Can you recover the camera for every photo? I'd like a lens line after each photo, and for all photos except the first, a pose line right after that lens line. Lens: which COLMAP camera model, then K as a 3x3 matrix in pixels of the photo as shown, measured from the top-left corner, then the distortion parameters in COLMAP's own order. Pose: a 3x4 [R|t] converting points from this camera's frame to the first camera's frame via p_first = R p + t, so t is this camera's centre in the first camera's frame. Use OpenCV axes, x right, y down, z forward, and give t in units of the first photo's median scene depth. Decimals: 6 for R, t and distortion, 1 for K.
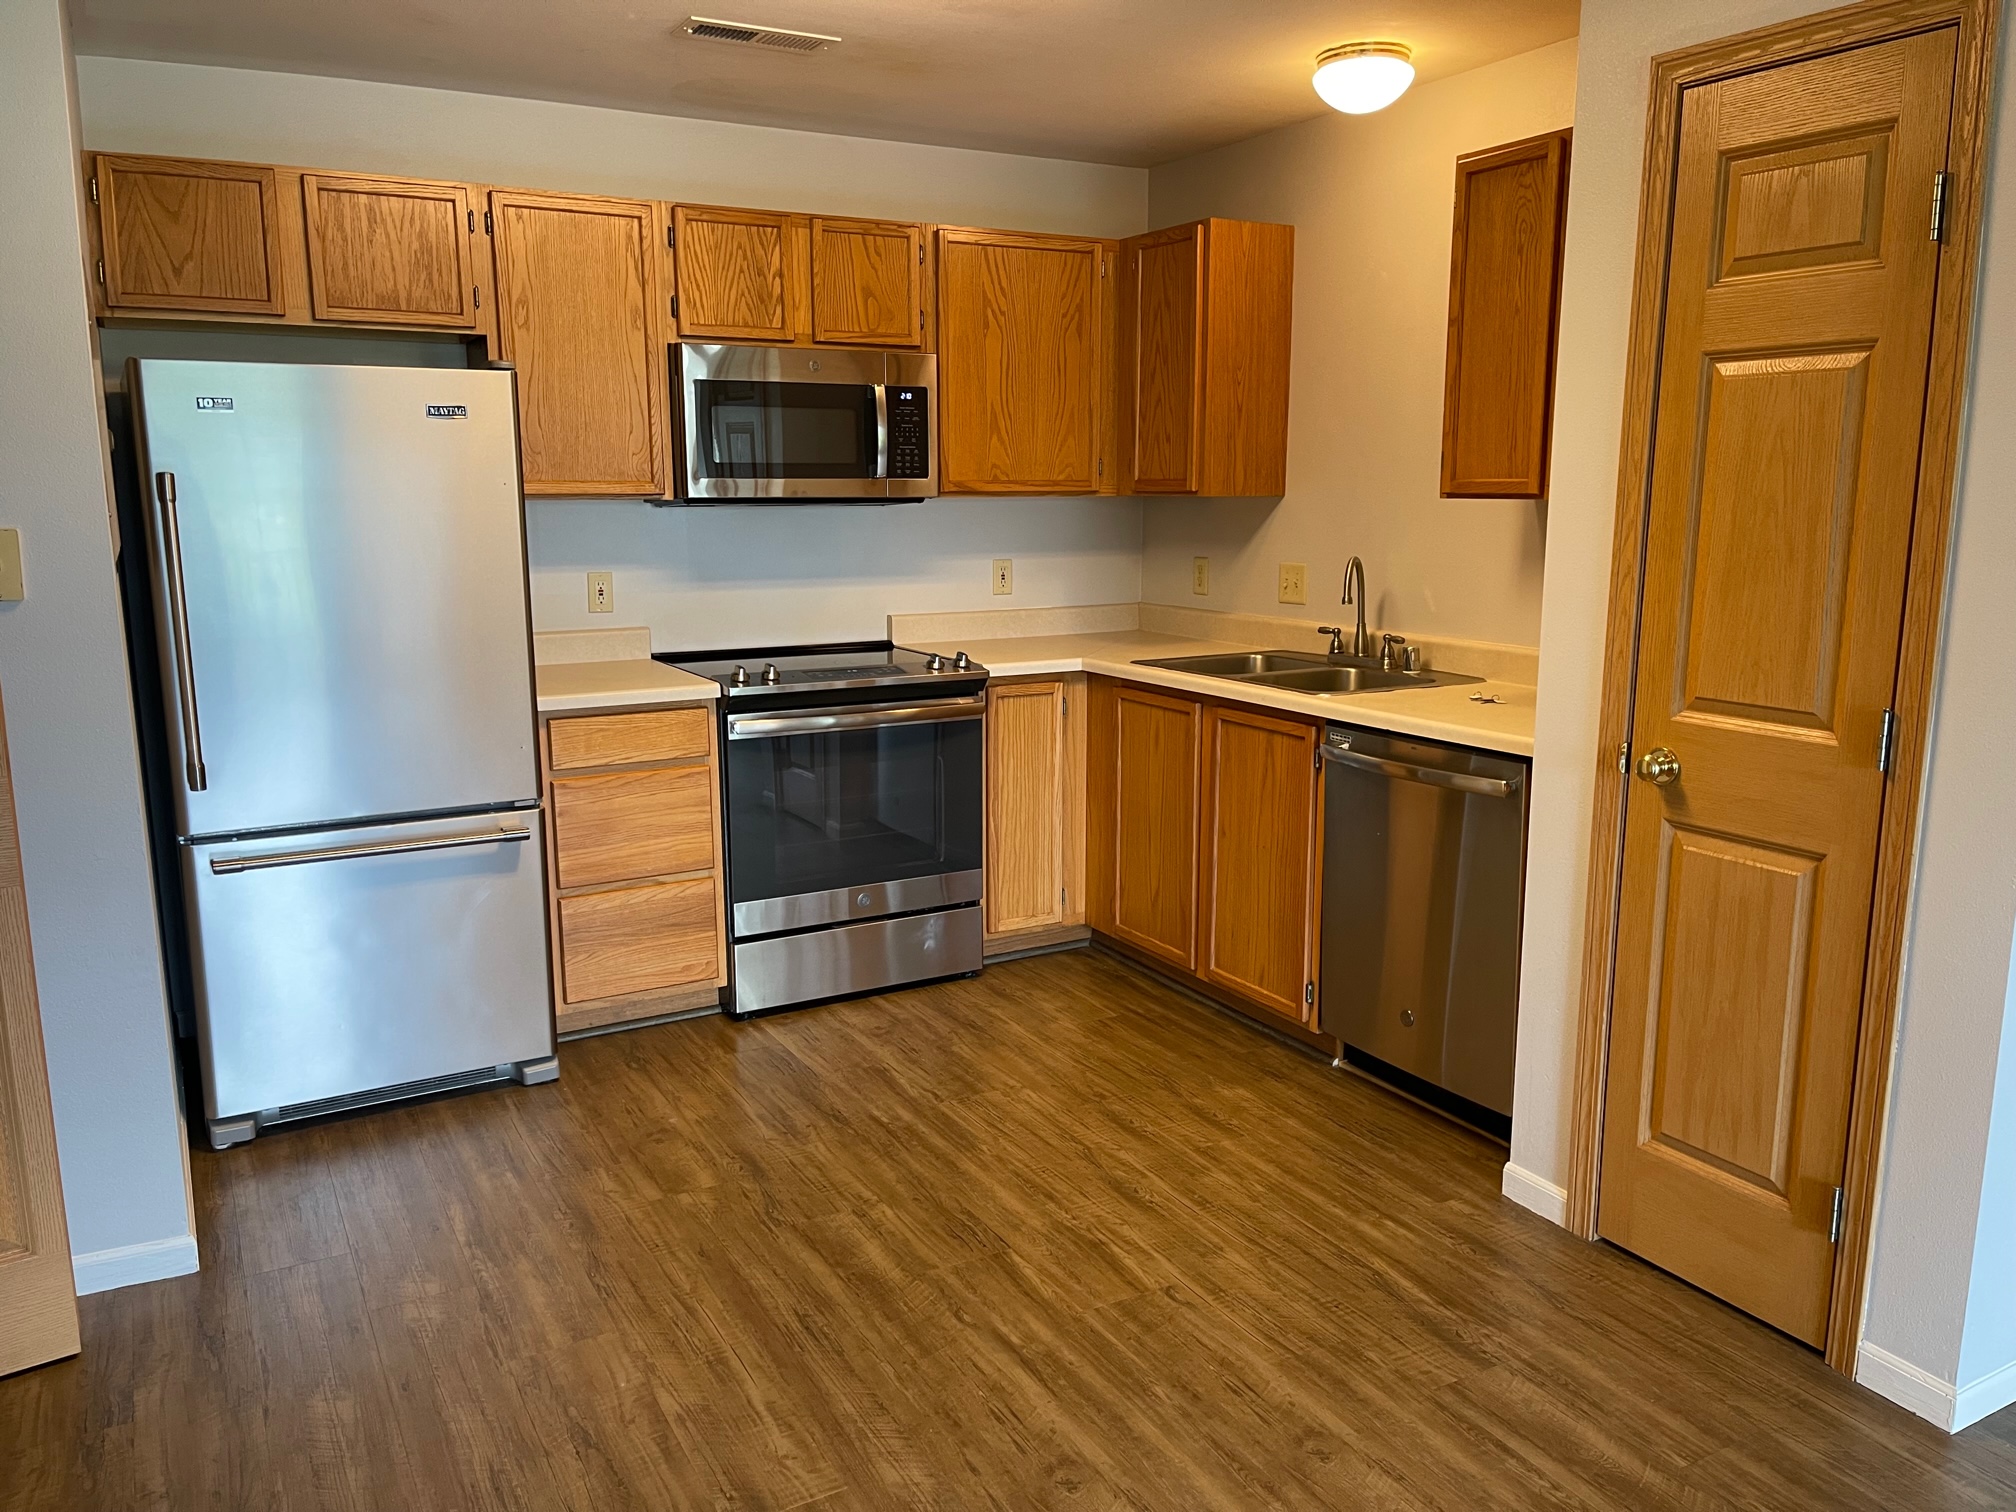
lens RADIAL K [[1562.9, 0, 1003.9], [0, 1562.9, 760.7], [0, 0, 1]] dist [0.007565, -0.001791]
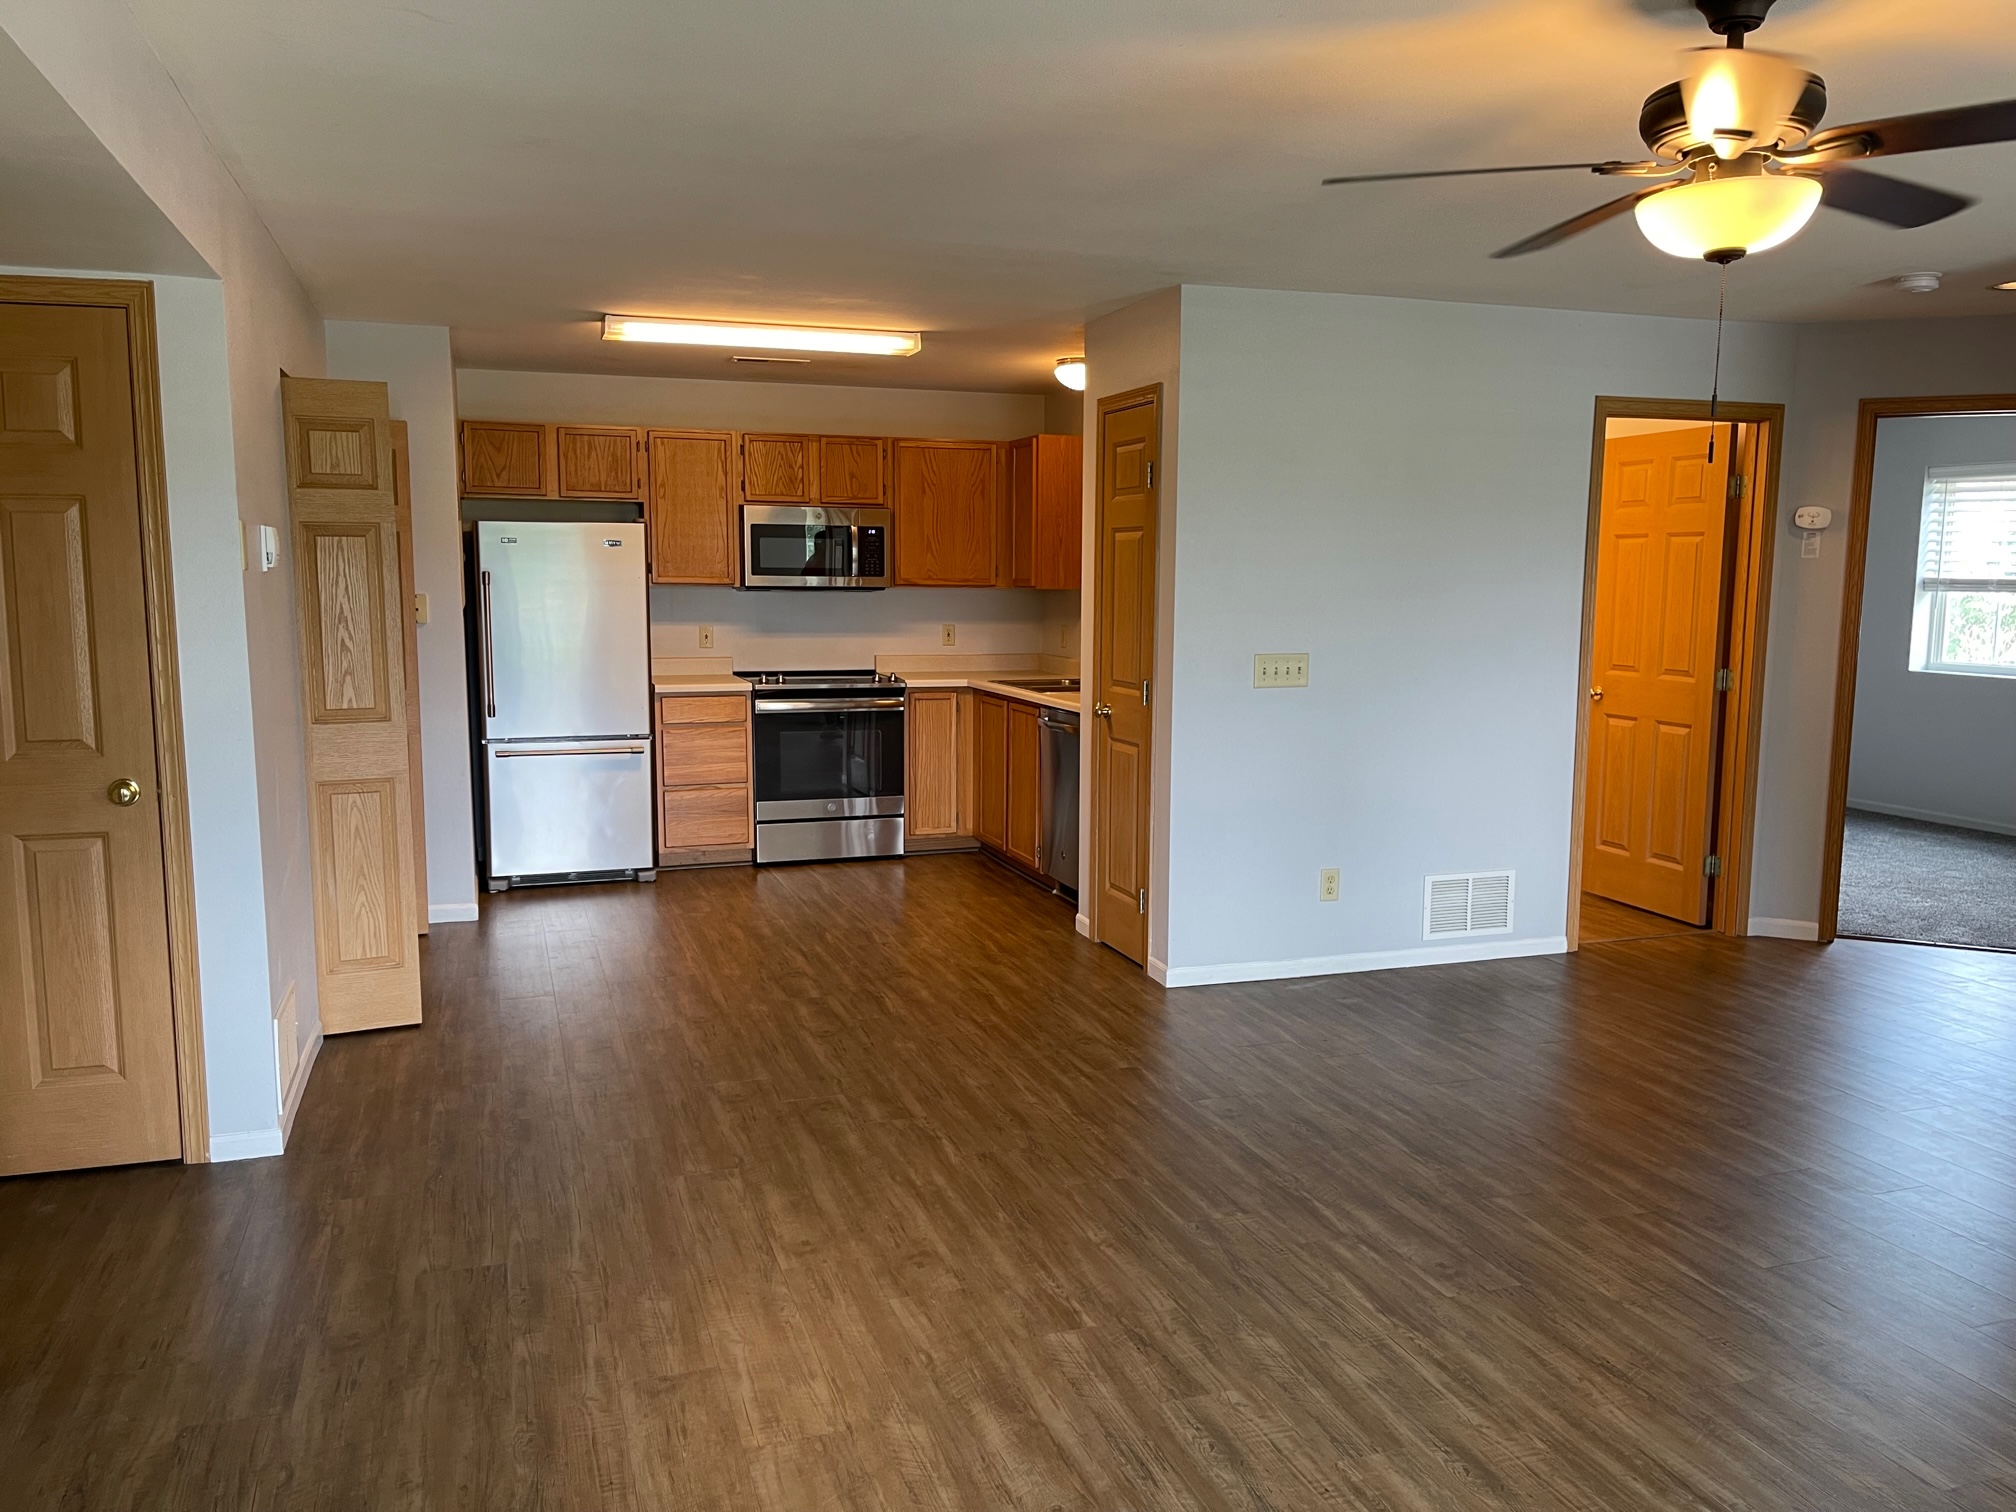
lens RADIAL K [[1562.9, 0, 1003.9], [0, 1562.9, 760.7], [0, 0, 1]] dist [0.007565, -0.001791]
pose [[0.984686, 0.031357, -0.171497, 0.443158], [-0.041280, 0.997654, -0.054604, 0.134432], [0.169382, 0.060848, 0.983670, -0.800842]]
